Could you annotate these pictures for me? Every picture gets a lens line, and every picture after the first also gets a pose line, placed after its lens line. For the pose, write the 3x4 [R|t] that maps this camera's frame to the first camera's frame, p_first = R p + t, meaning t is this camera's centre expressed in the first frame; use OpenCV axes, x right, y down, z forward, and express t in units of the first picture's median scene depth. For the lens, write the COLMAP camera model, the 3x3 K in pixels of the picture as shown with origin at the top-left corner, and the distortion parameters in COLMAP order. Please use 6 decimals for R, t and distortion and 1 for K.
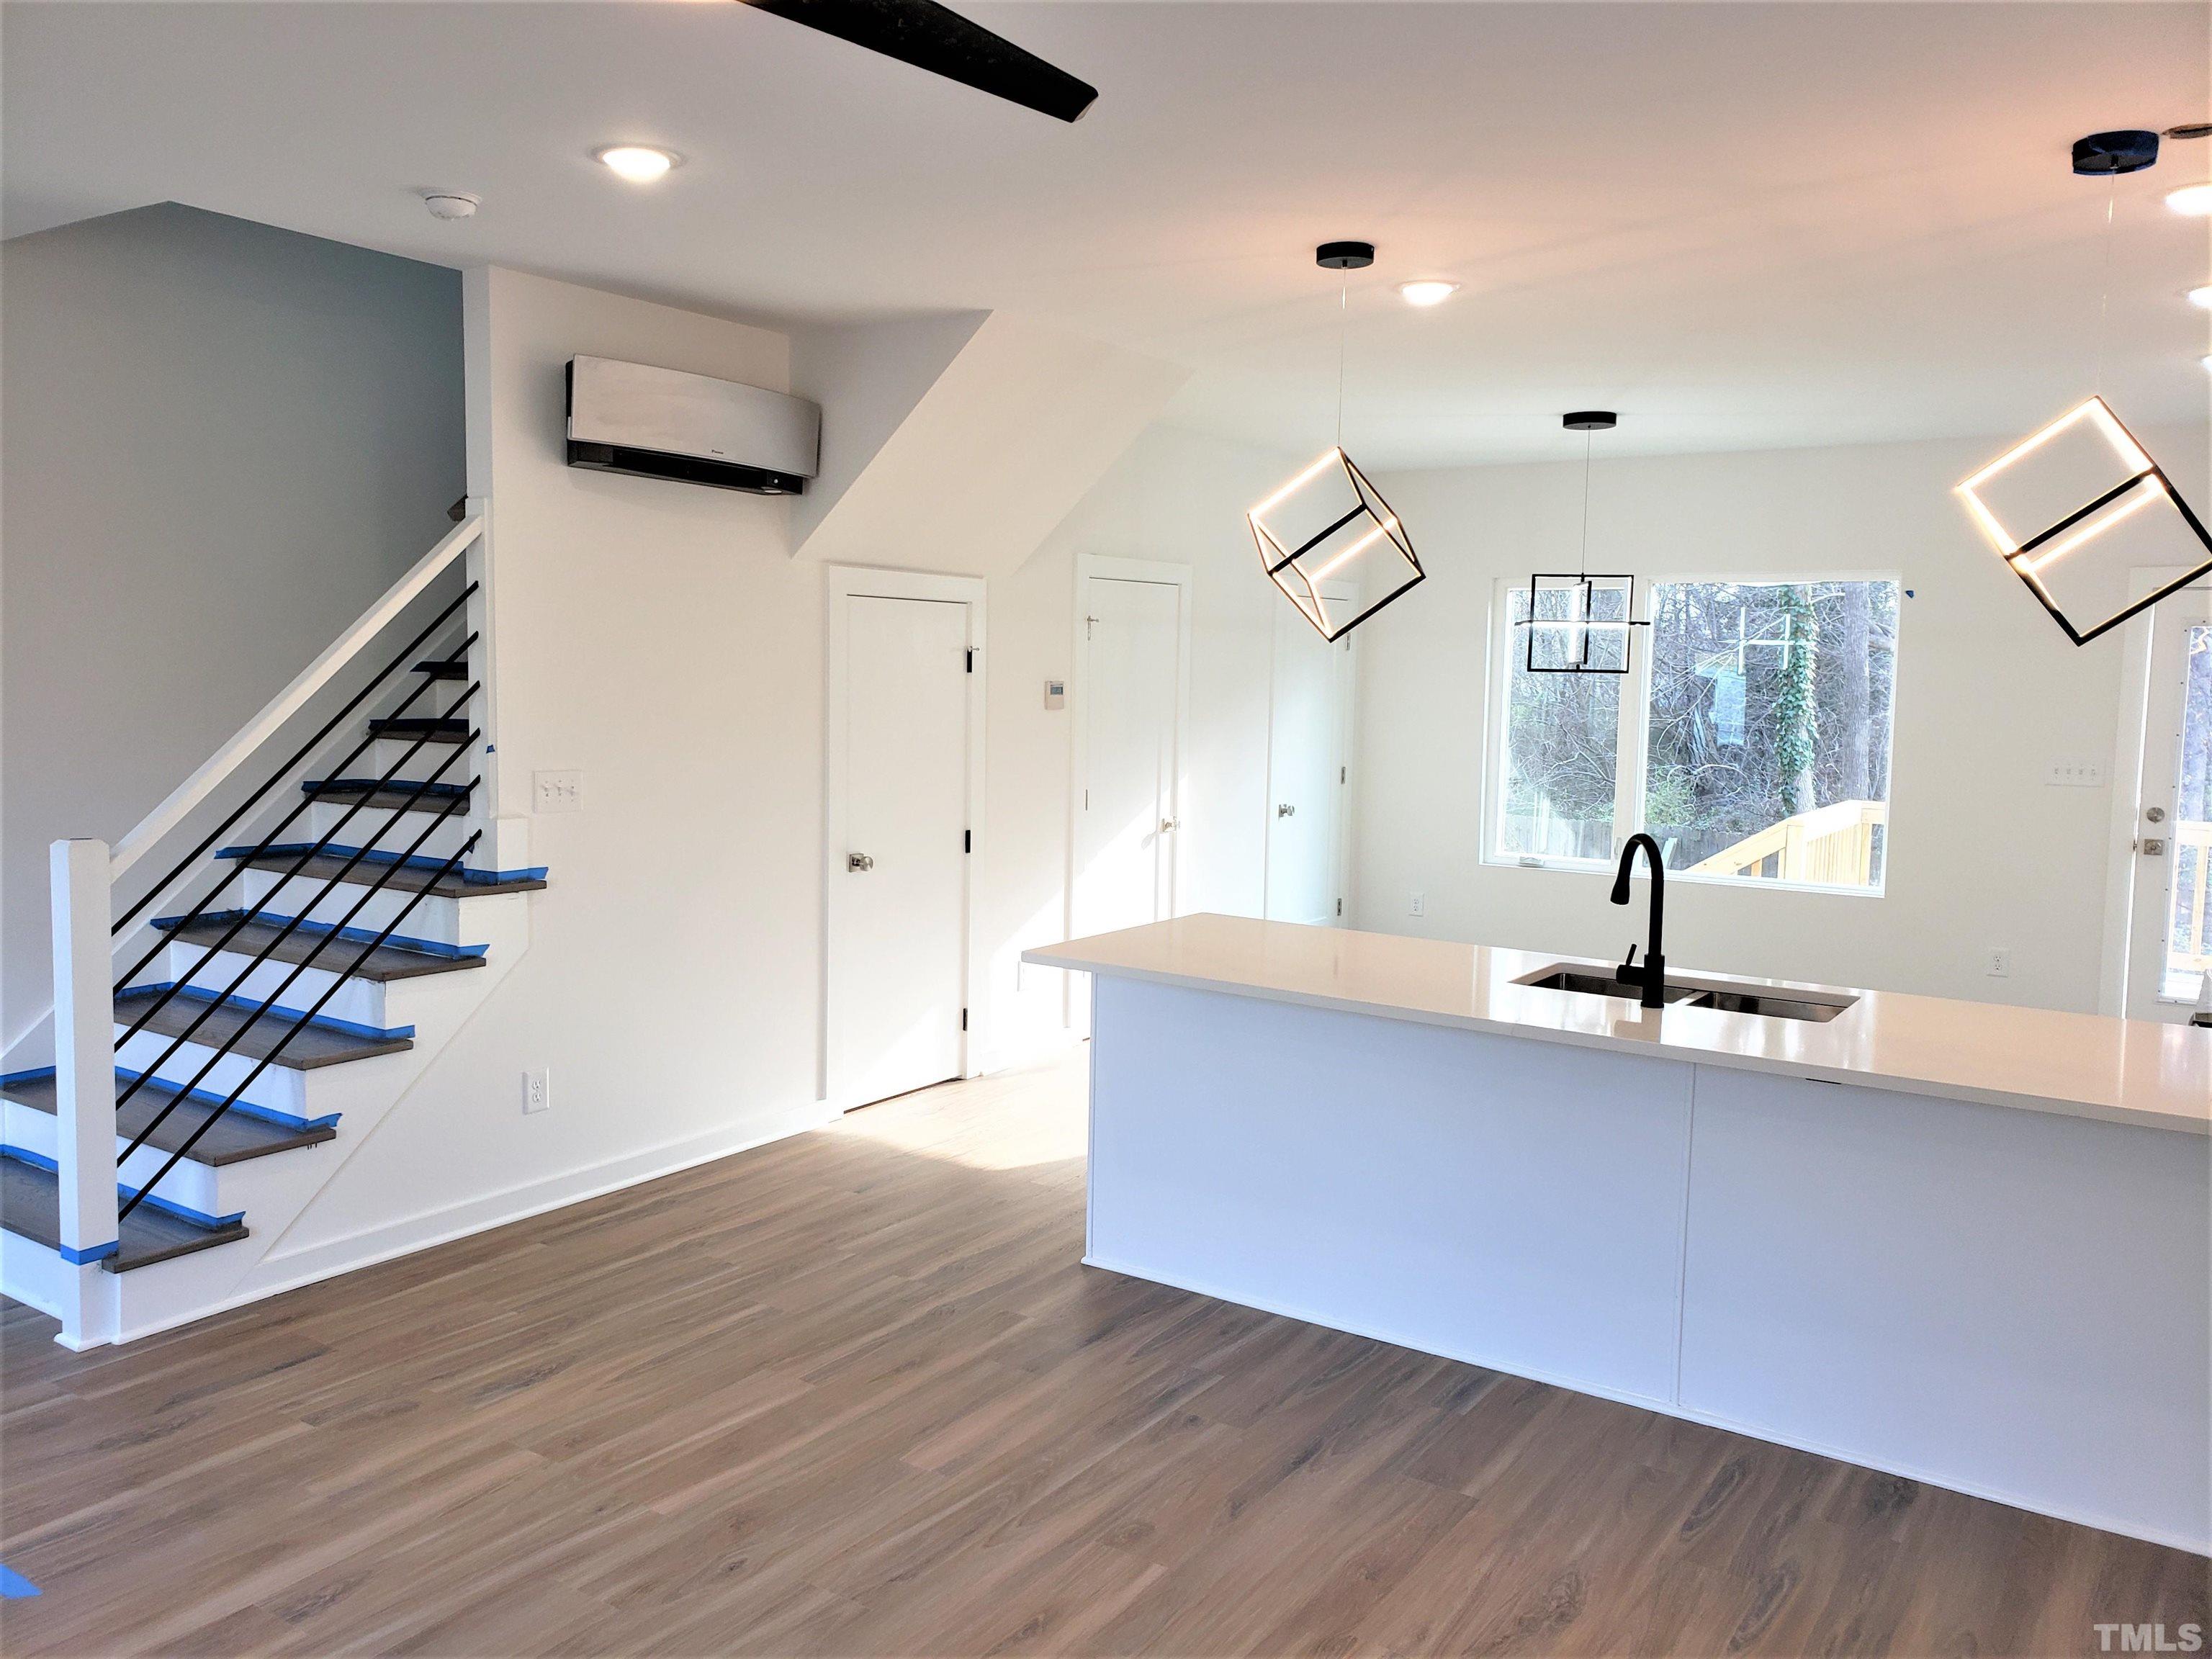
lens RADIAL K [[1720.4, 0, 1106.2], [0, 1720.4, 809.2], [0, 0, 1]] dist [0.051606, -0.003435]
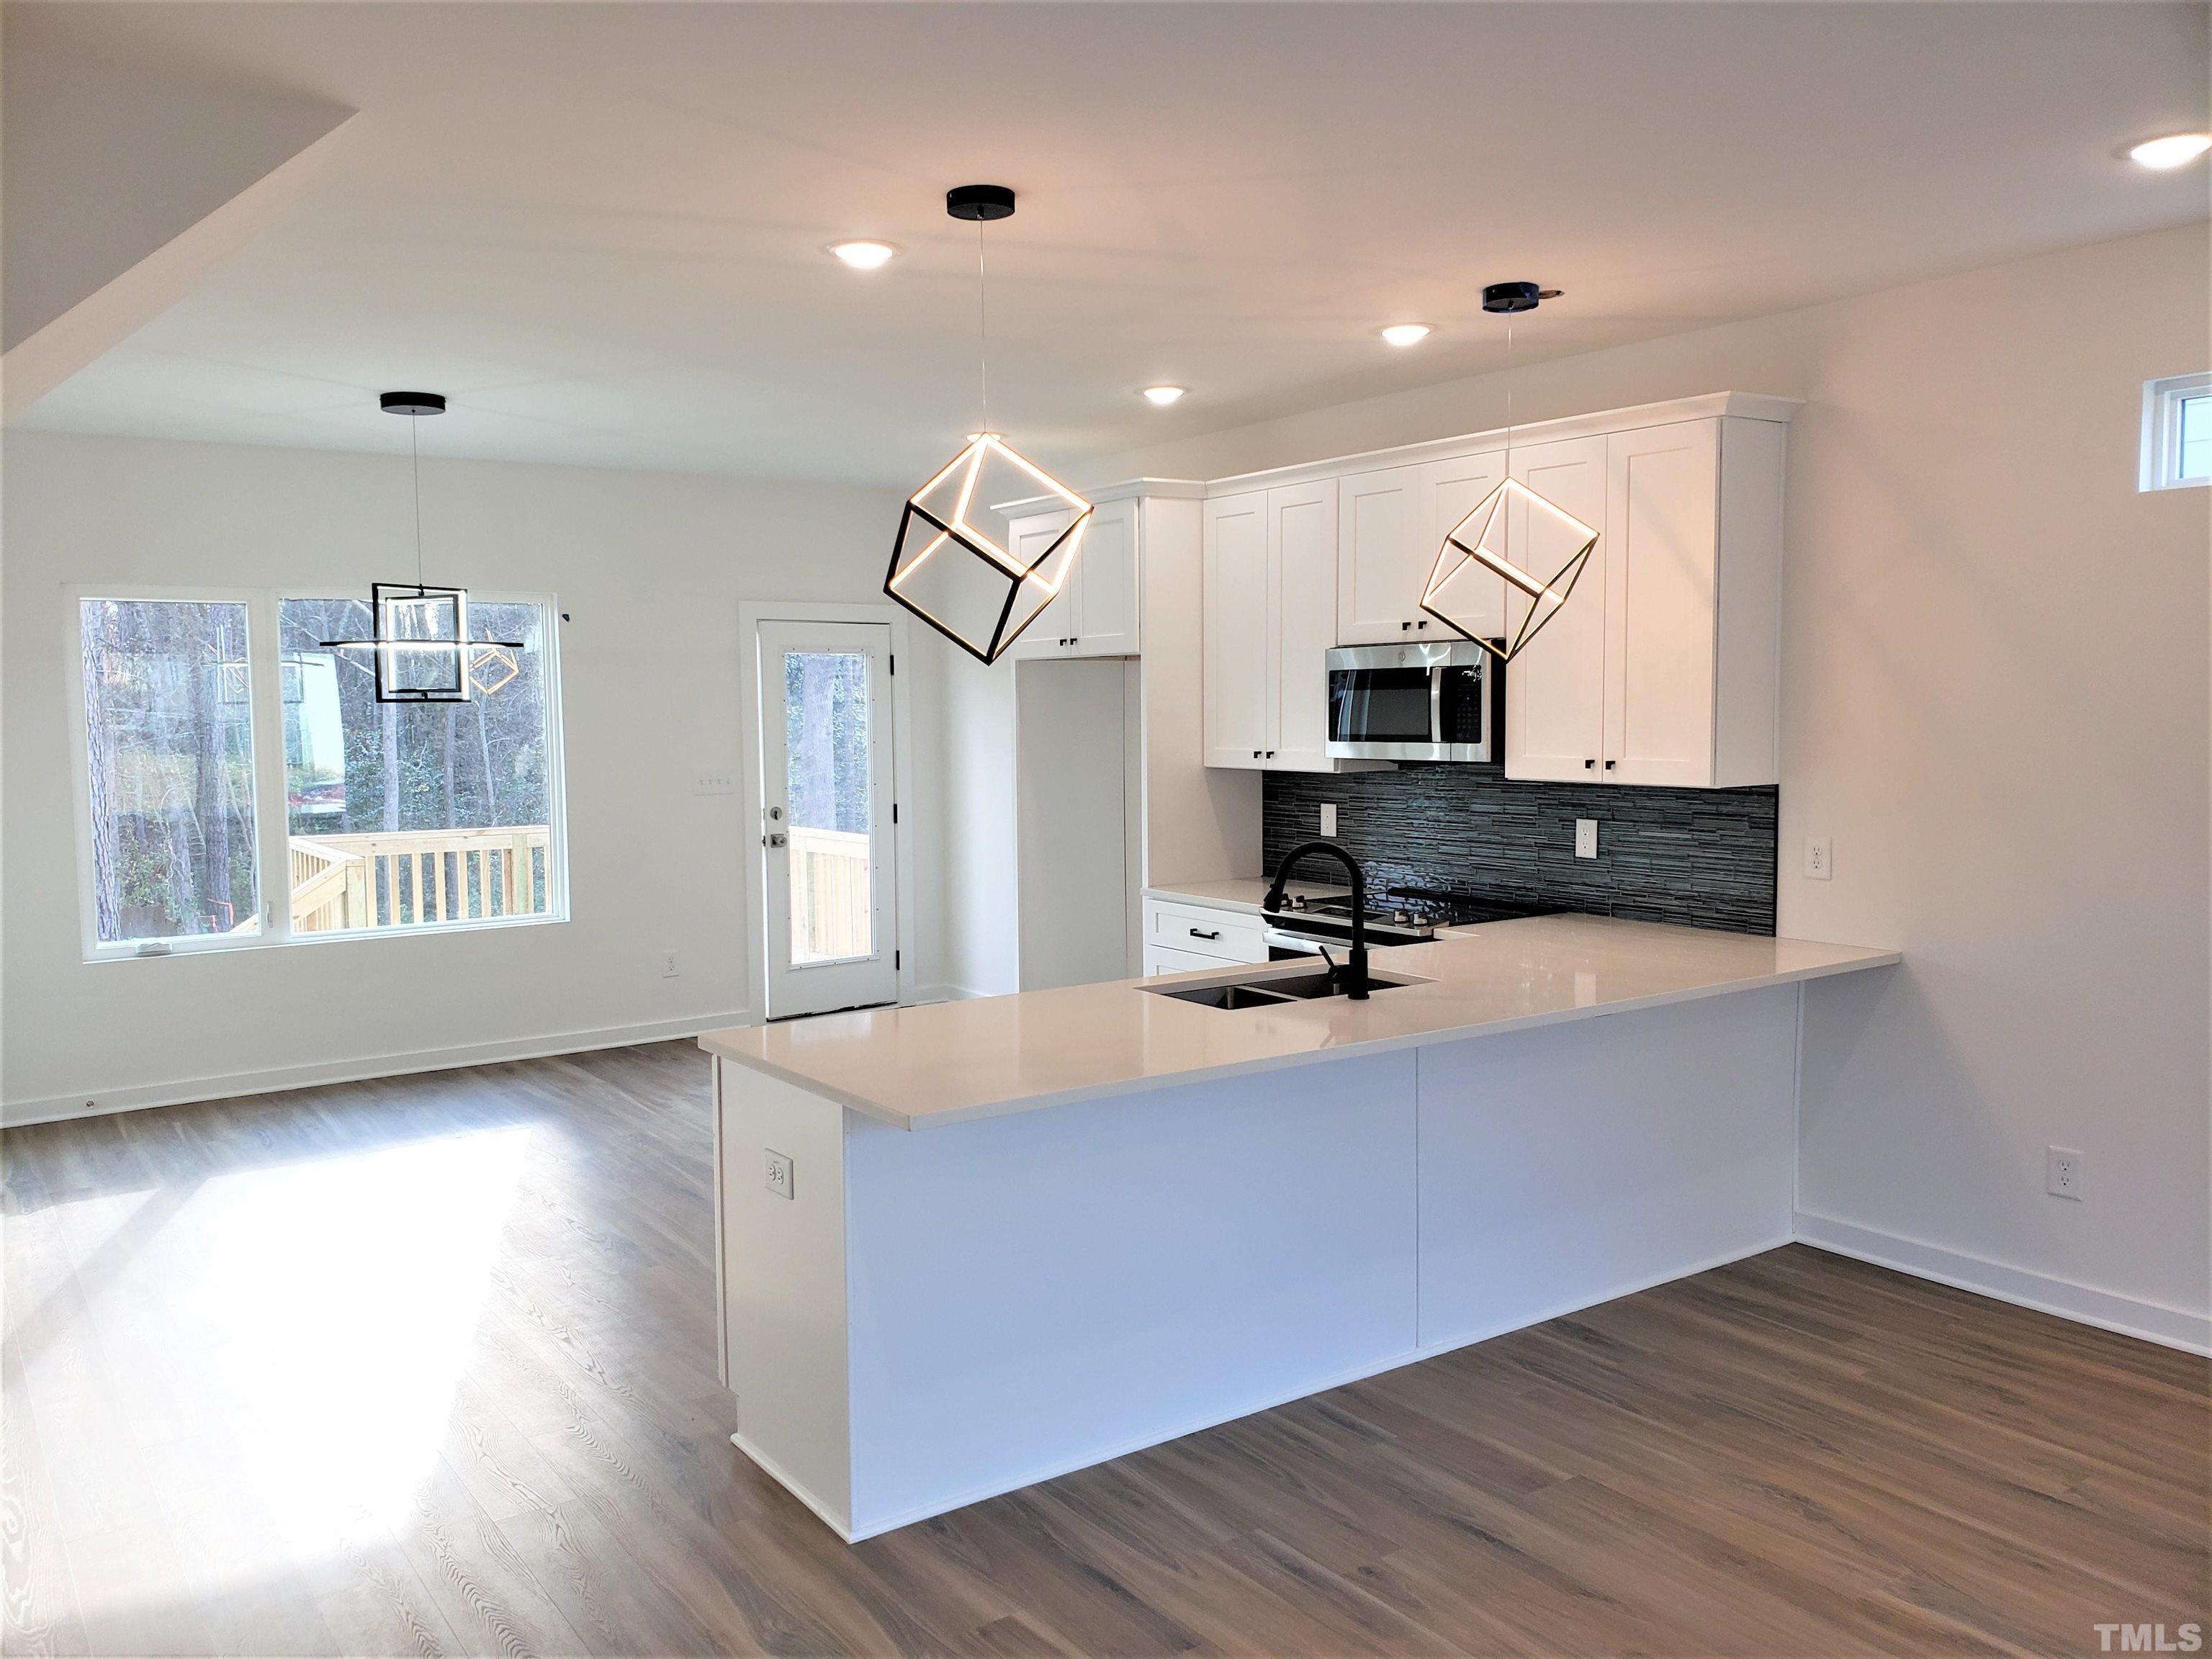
lens RADIAL K [[1706.3, 0, 1073.1], [0, 1706.3, 816.5], [0, 0, 1]] dist [0.048308, -0.008329]
pose [[0.376929, -0.088684, 0.921987, -0.634555], [0.097073, 0.993706, 0.055897, -0.066628], [-0.921141, 0.068431, 0.383166, 0.656414]]
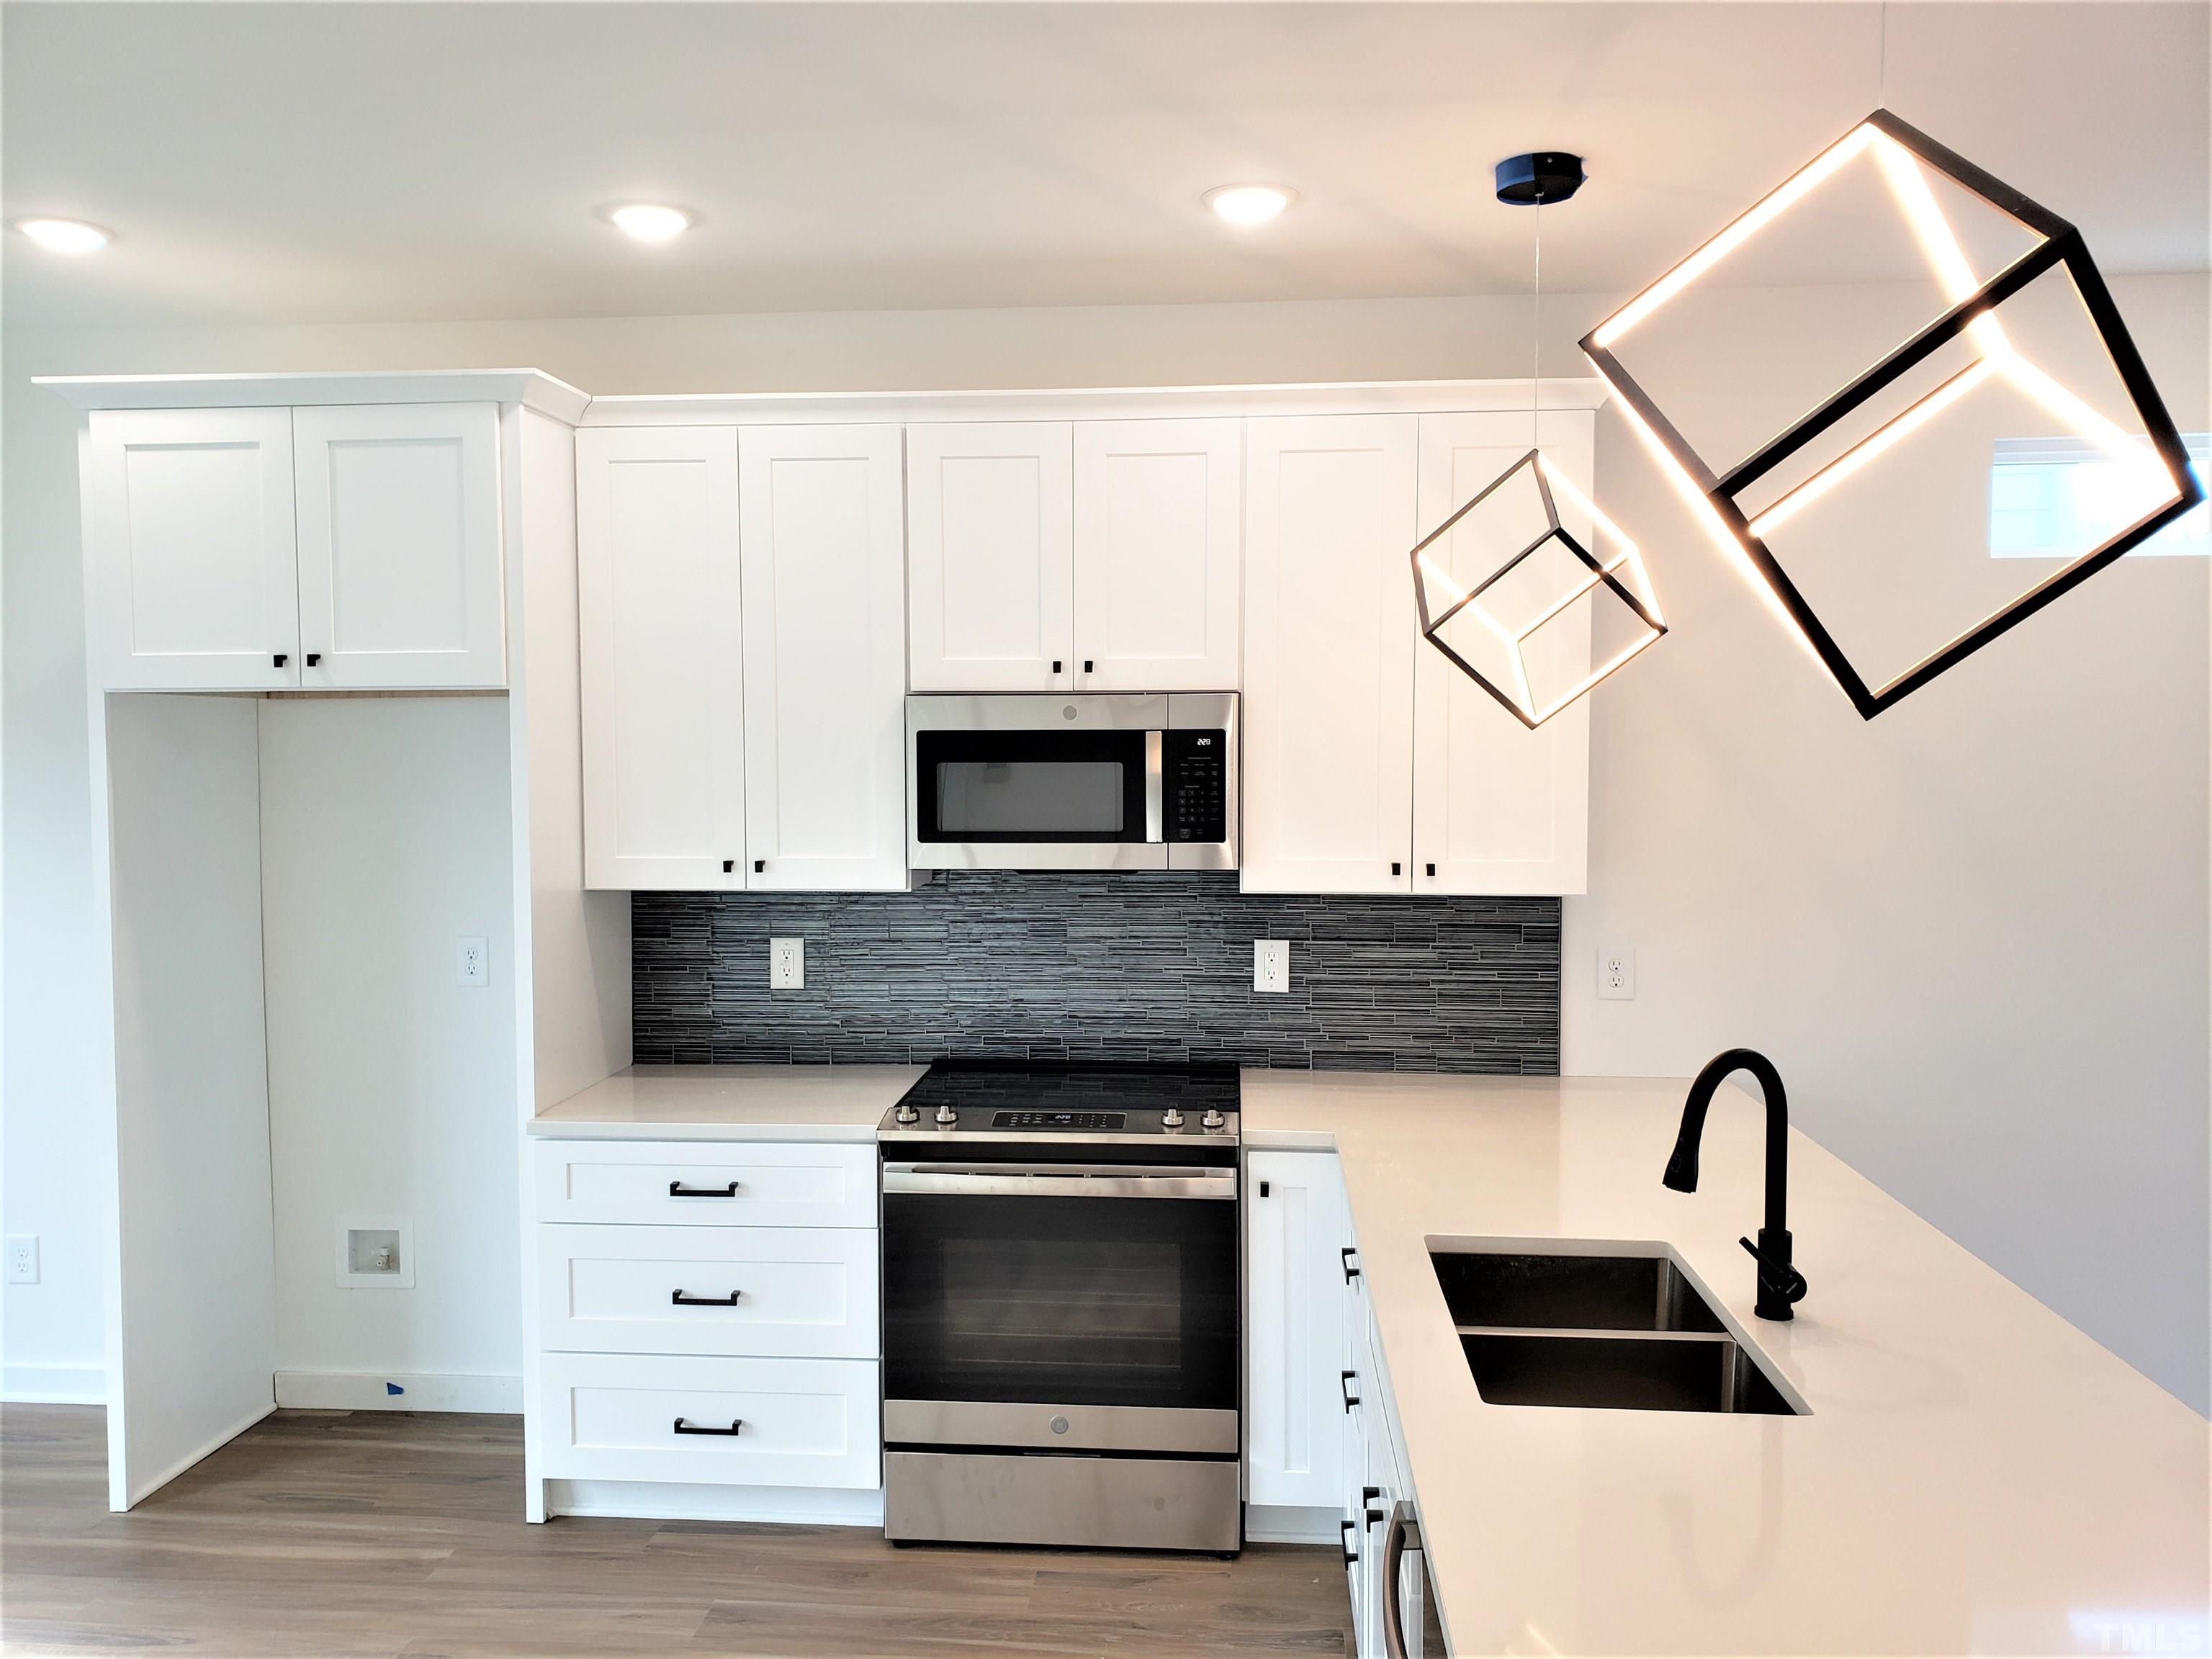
lens RADIAL K [[1665.0, 0, 1103.3], [0, 1665.0, 787.7], [0, 0, 1]] dist [0.128939, -0.001569]
pose [[-0.479571, -0.042358, 0.876480, -0.076068], [0.063919, 0.994495, 0.083034, -0.121090], [-0.875172, 0.095844, -0.474223, 1.296170]]
